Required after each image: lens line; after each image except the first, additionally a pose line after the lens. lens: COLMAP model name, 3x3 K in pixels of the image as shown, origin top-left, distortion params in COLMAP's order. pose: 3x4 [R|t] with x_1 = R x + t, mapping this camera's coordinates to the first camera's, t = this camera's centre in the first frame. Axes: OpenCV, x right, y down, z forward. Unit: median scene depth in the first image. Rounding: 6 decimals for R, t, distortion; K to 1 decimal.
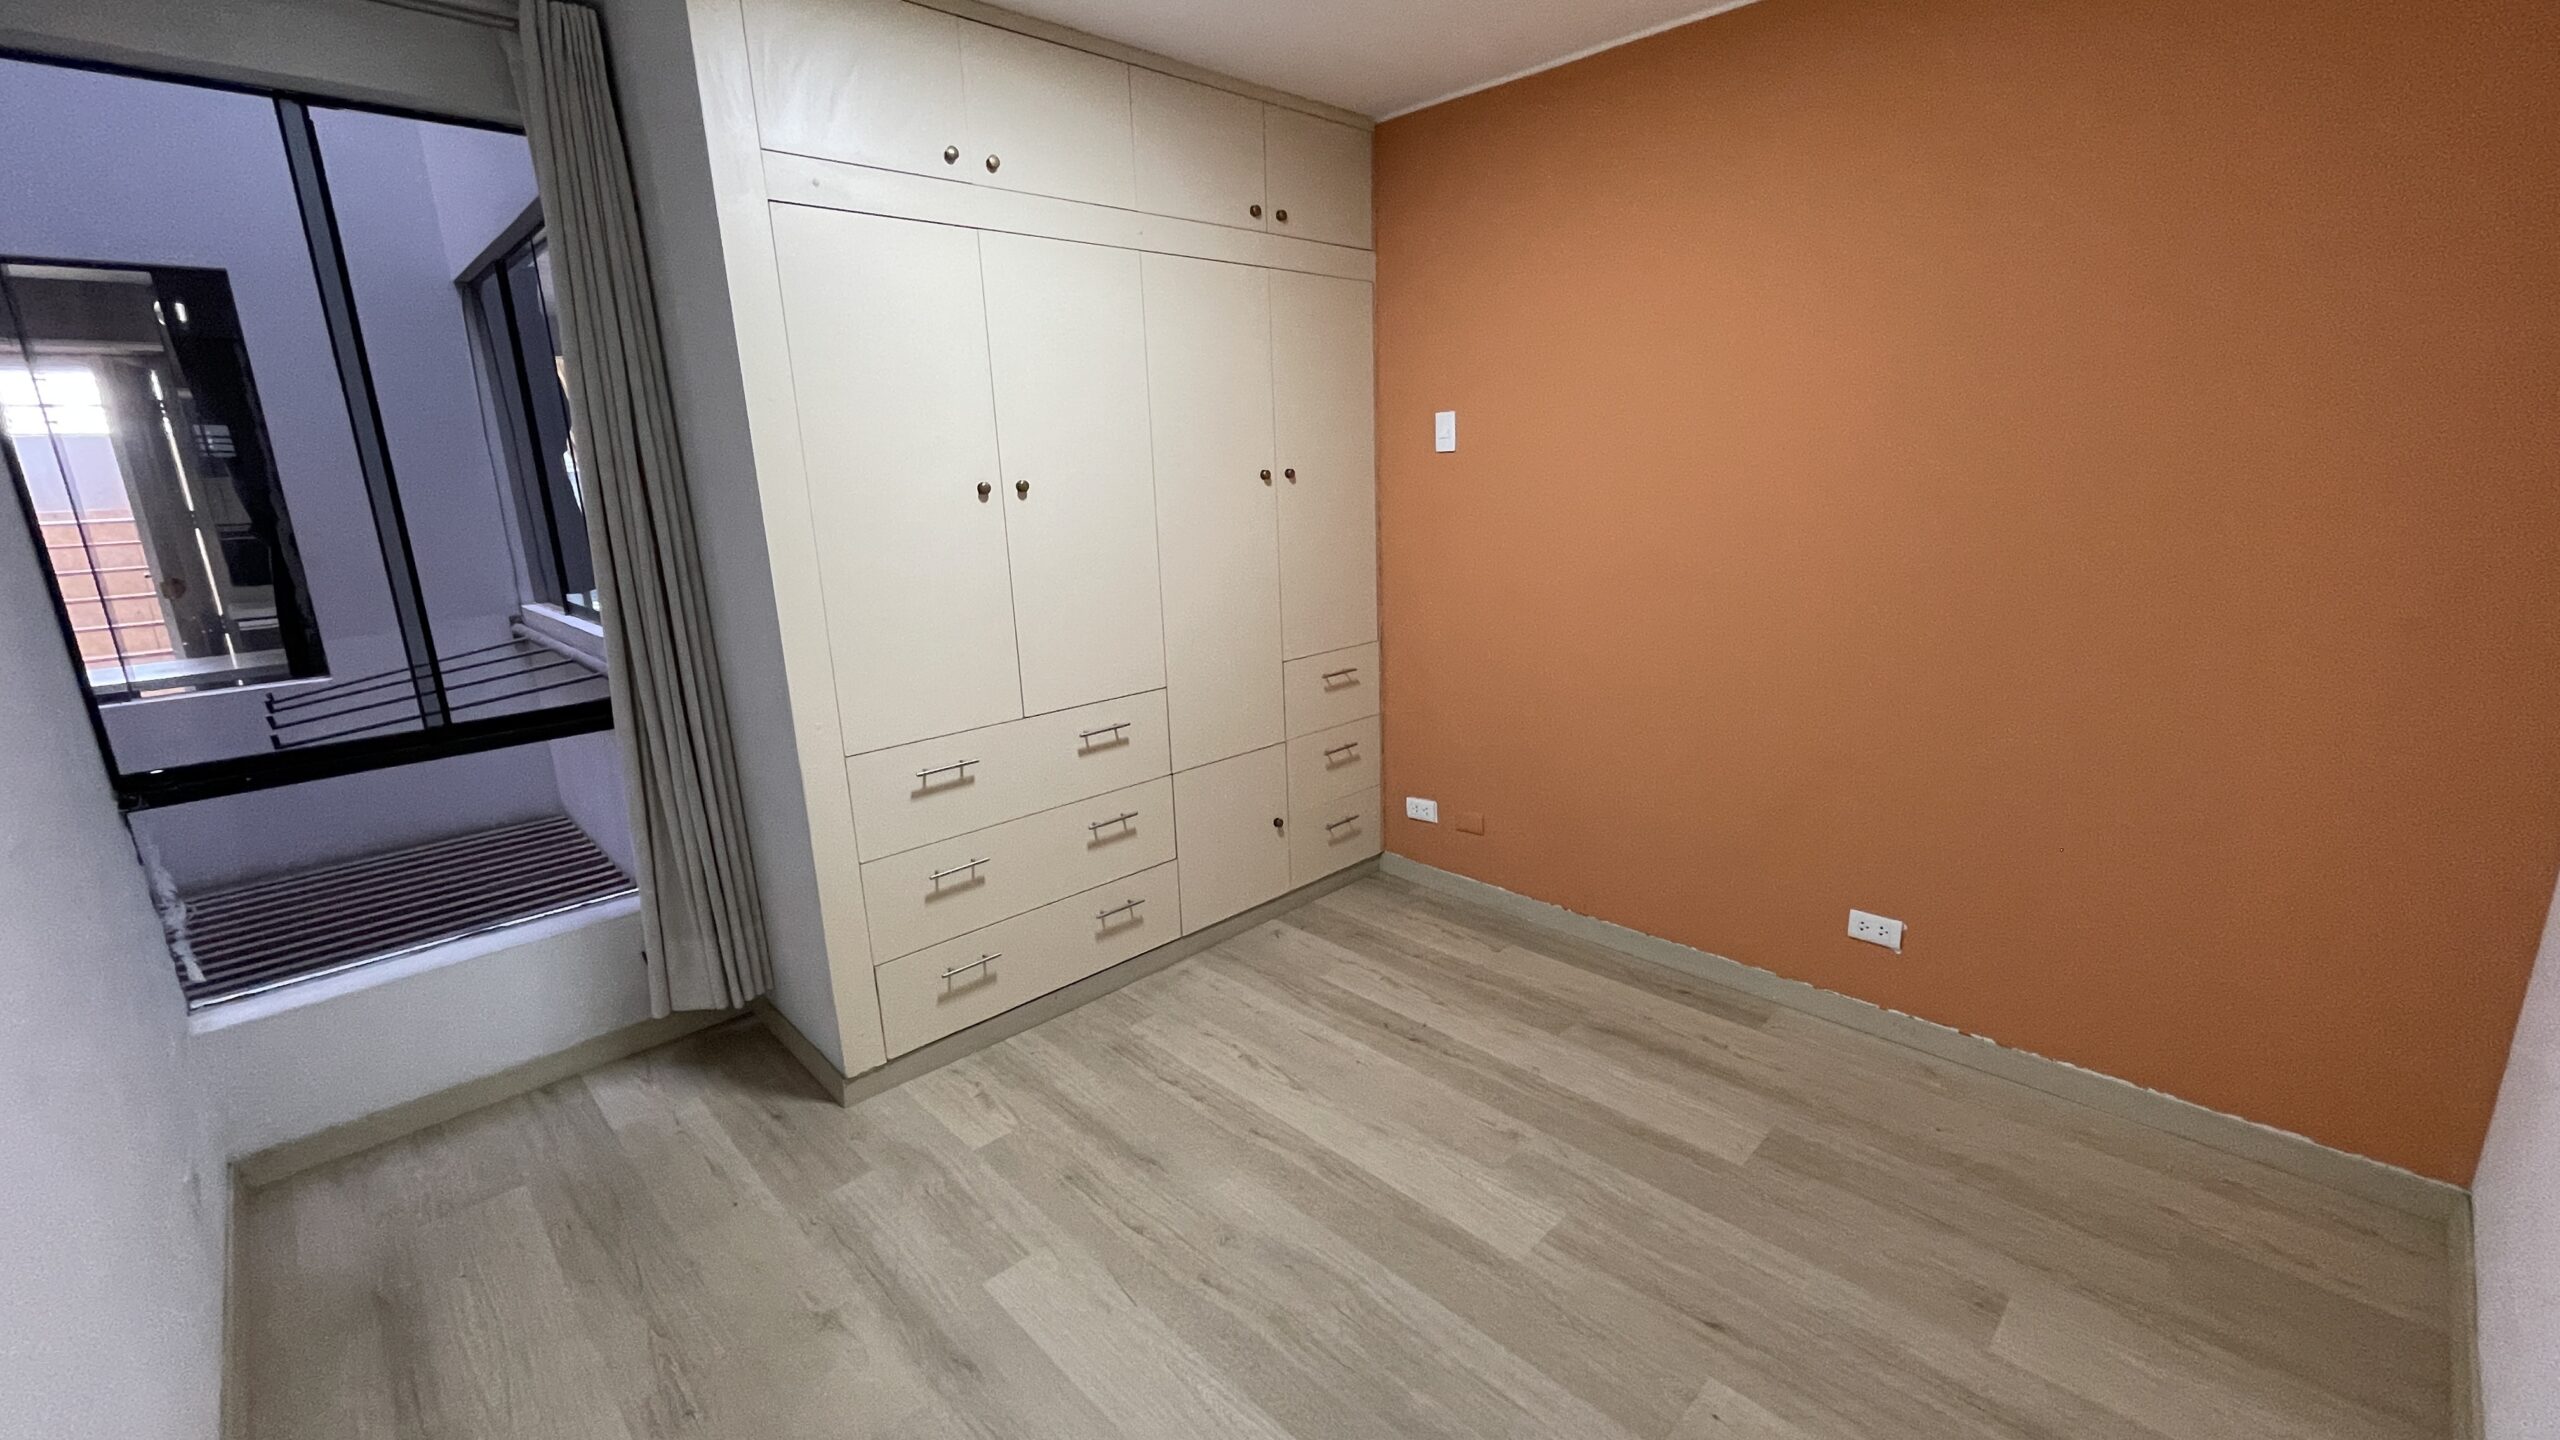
lens RADIAL K [[1038.7, 0, 1278.3], [0, 1038.7, 701.8], [0, 0, 1]] dist [-0.003759, 0.000881]
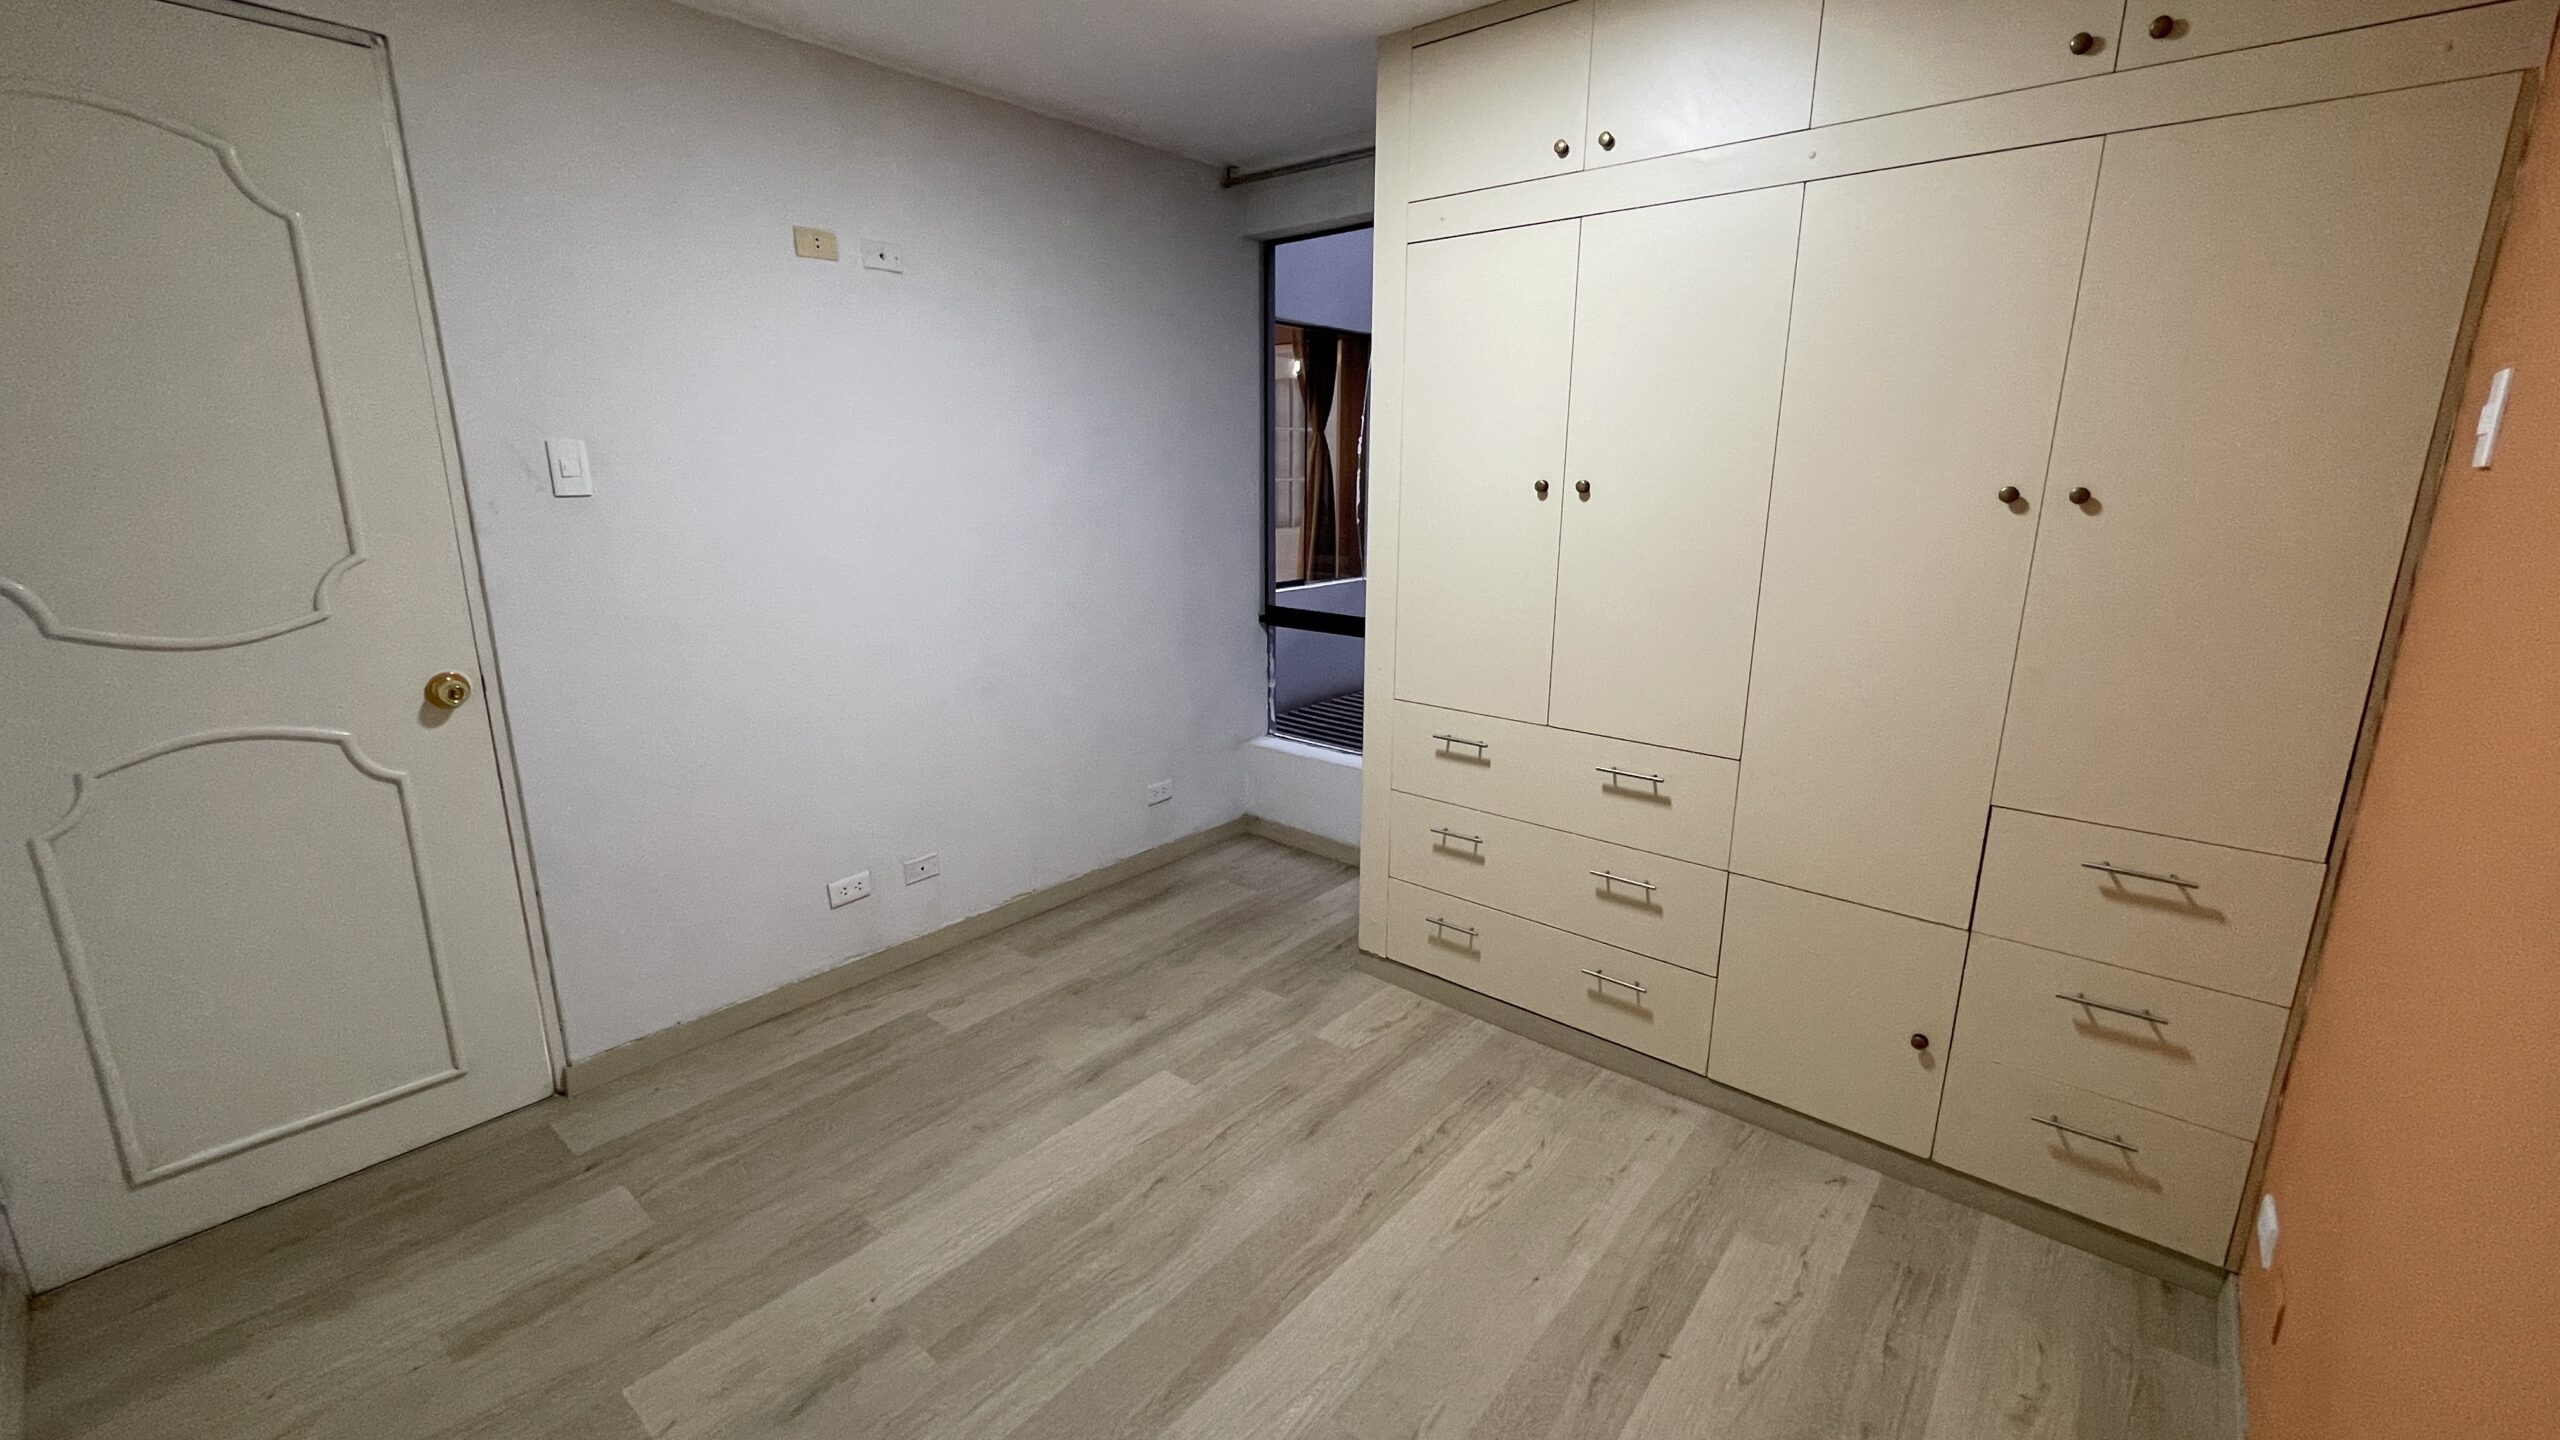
lens RADIAL K [[1038.7, 0, 1287.9], [0, 1038.7, 707.6], [0, 0, 1]] dist [-0.003759, 0.000881]
pose [[0.099868, 0.260294, -0.960351, 0.658036], [-0.236385, 0.943749, 0.231212, -0.168184], [0.966514, 0.203922, 0.155780, 0.618933]]
